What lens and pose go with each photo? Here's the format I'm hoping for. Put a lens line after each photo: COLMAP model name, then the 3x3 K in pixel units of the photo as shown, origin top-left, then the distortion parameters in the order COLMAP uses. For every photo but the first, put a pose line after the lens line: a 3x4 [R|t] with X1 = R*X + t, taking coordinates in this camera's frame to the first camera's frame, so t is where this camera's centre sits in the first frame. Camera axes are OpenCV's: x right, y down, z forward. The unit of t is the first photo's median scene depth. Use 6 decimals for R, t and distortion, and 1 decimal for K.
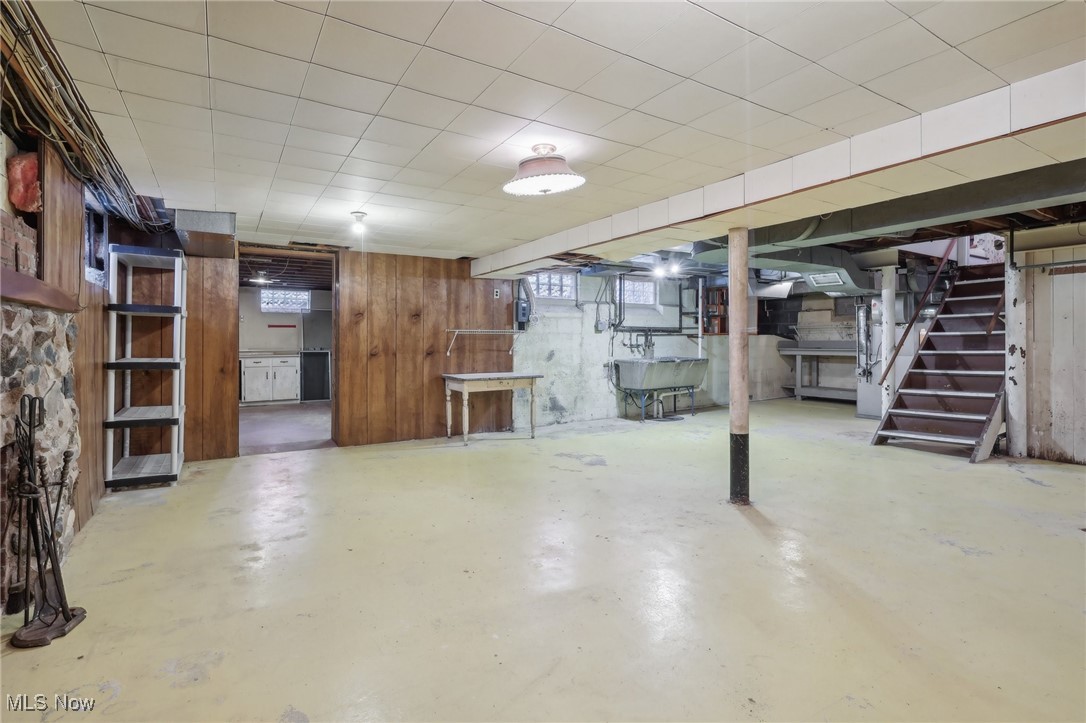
lens RADIAL K [[525.1, 0, 544.8], [0, 525.1, 339.3], [0, 0, 1]] dist [-0.010911, 0.000030]
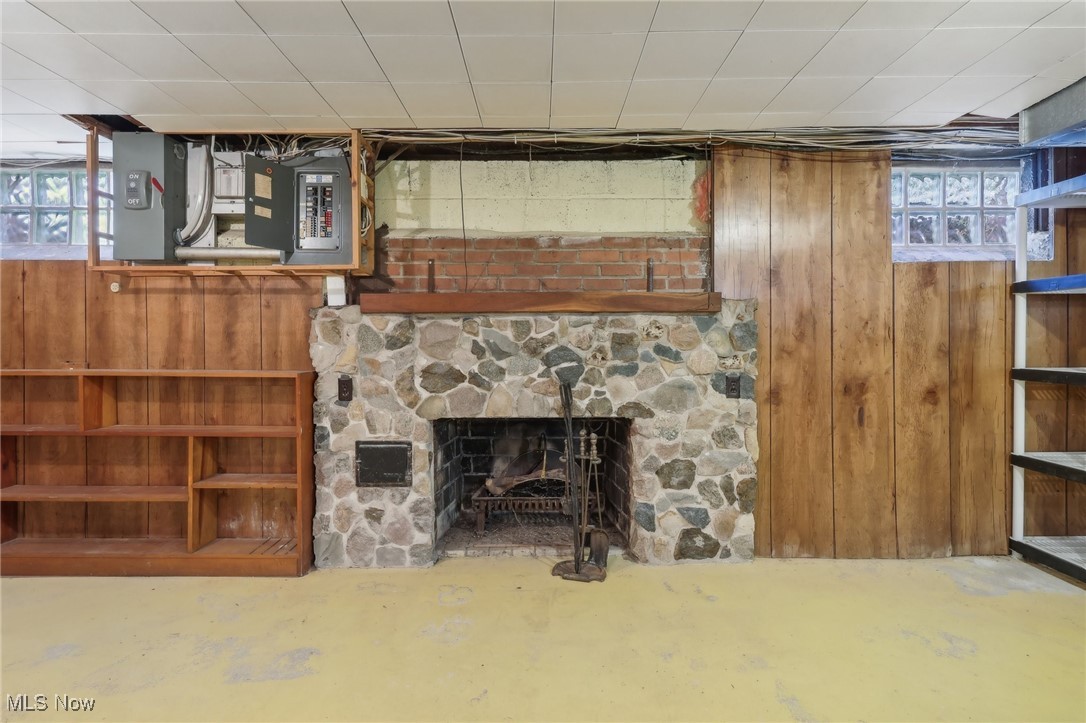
lens RADIAL K [[520.0, 0, 541.4], [0, 520.0, 351.8], [0, 0, 1]] dist [-0.011404, 0.007573]
pose [[-0.531054, 0.018958, -0.847126, 0.043962], [0.011446, 0.999819, 0.015200, 0.001234], [0.847261, -0.001624, -0.531175, 0.474737]]
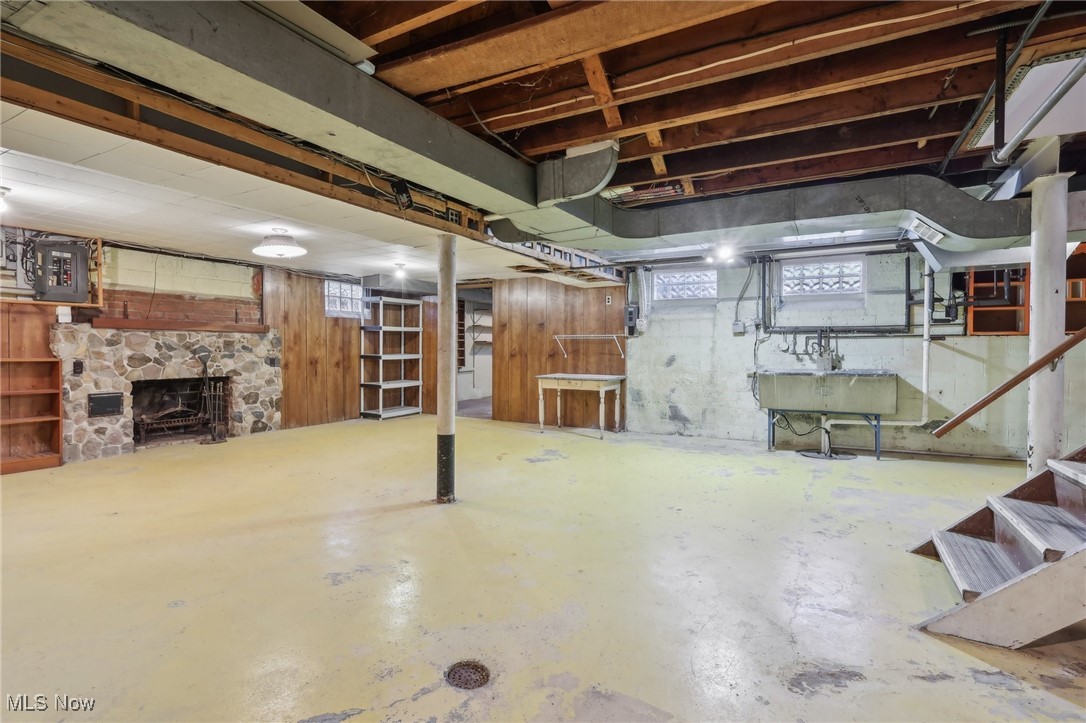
lens RADIAL K [[520.0, 0, 541.4], [0, 520.0, 351.8], [0, 0, 1]] dist [-0.011404, 0.007573]
pose [[0.474013, 0.011764, -0.880439, 0.748082], [0.000734, 0.999905, 0.013756, 0.001855], [0.880518, -0.007167, 0.473959, 0.372846]]
